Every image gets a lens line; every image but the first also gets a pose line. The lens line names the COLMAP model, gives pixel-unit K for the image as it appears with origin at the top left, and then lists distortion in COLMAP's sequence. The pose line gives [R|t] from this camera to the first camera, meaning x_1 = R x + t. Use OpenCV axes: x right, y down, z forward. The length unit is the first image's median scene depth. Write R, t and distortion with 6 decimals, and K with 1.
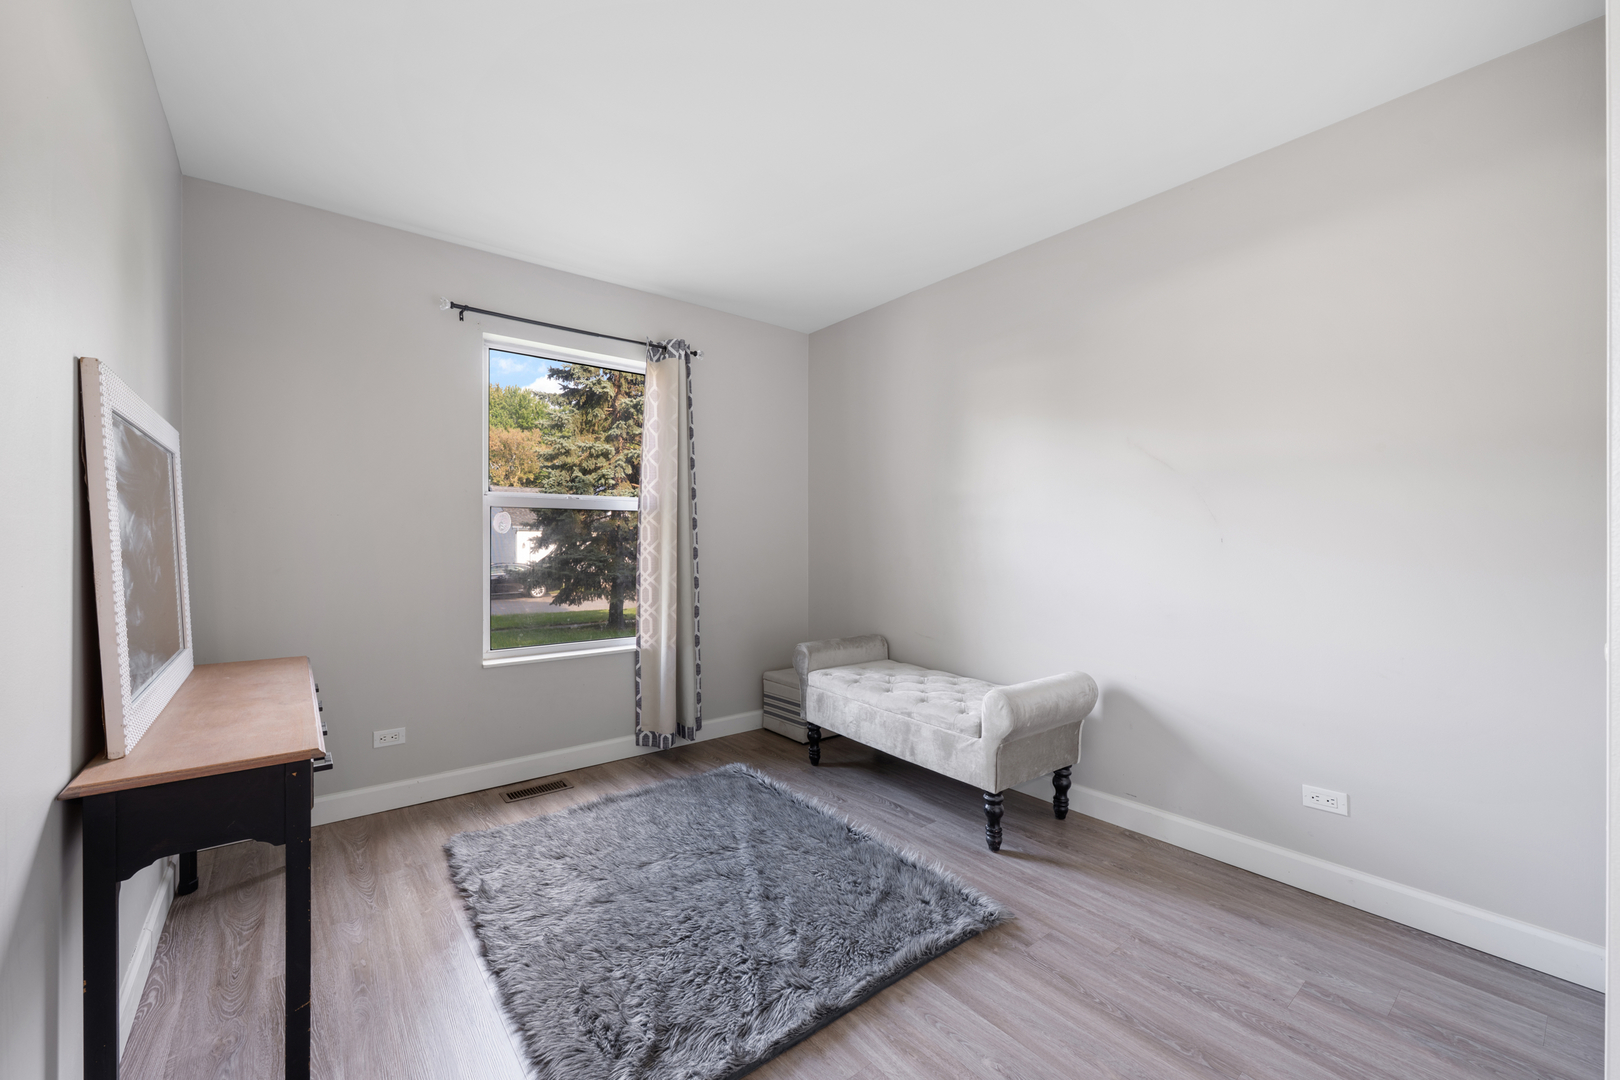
lens RADIAL K [[649.9, 0, 806.8], [0, 649.9, 544.8], [0, 0, 1]] dist [-0.001429, -0.000321]
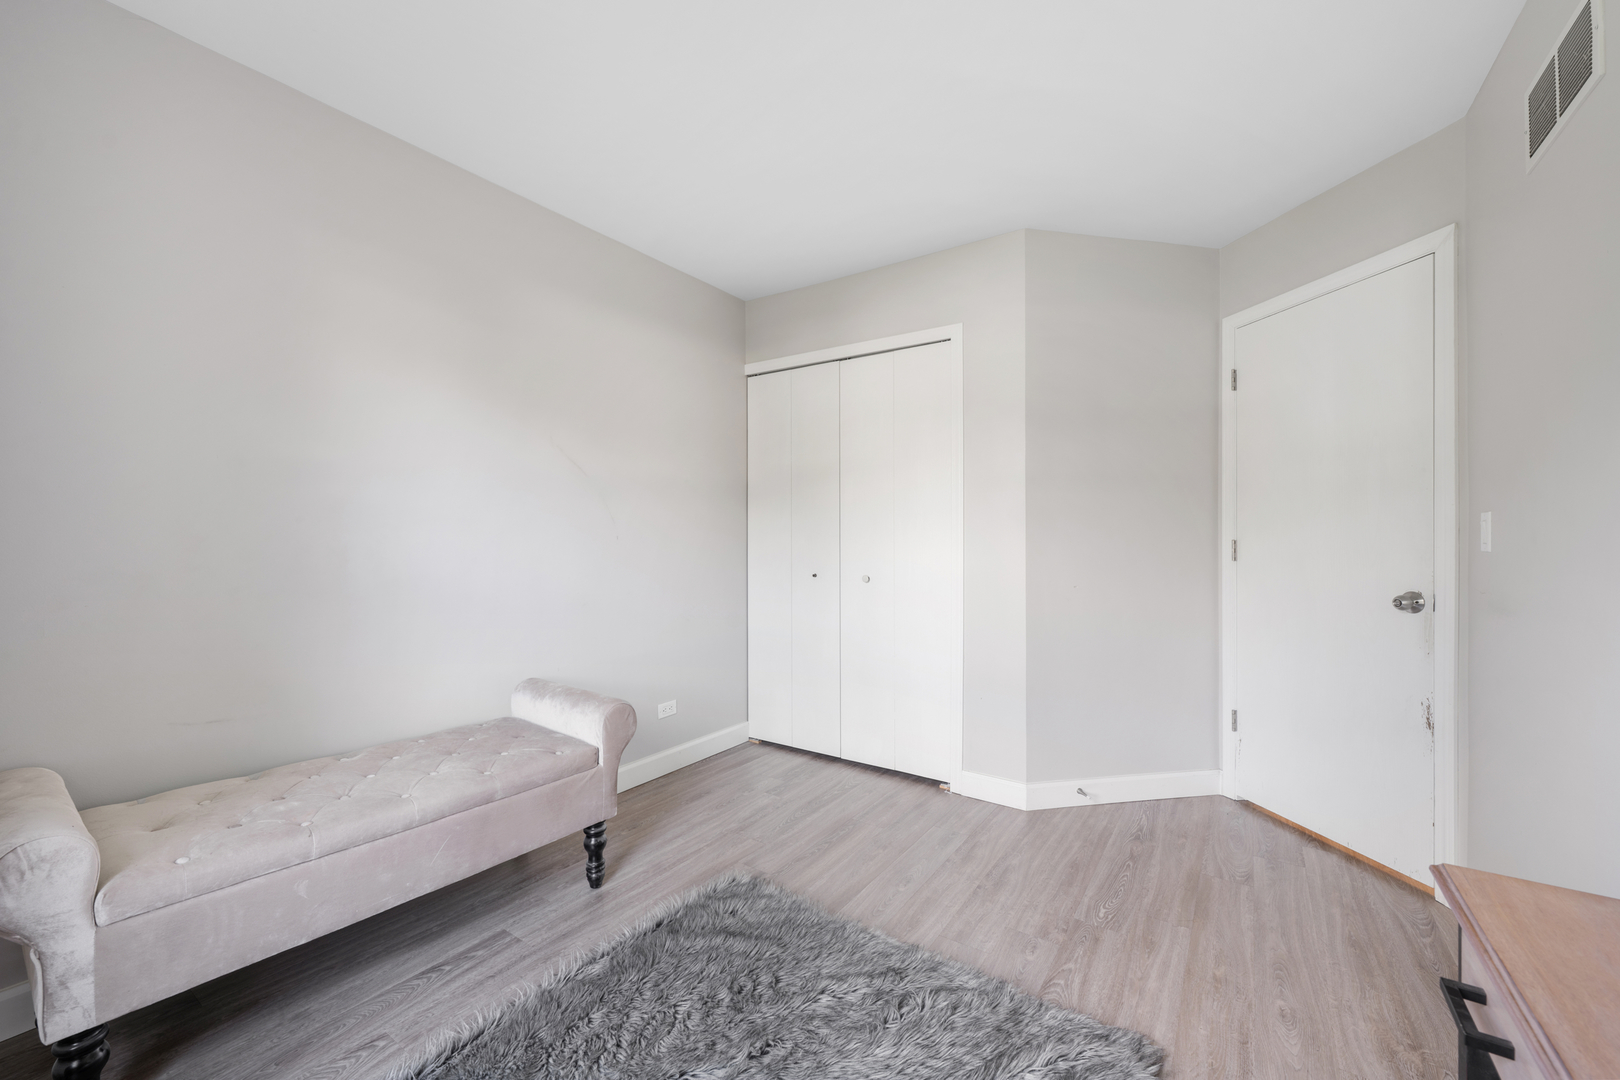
lens RADIAL K [[649.9, 0, 806.4], [0, 649.9, 537.9], [0, 0, 1]] dist [-0.001429, -0.000321]
pose [[-0.307033, -0.000177, 0.951699, -0.755968], [-0.001131, 0.999999, -0.000179, -0.008377], [-0.951698, -0.001131, -0.307033, 1.169318]]
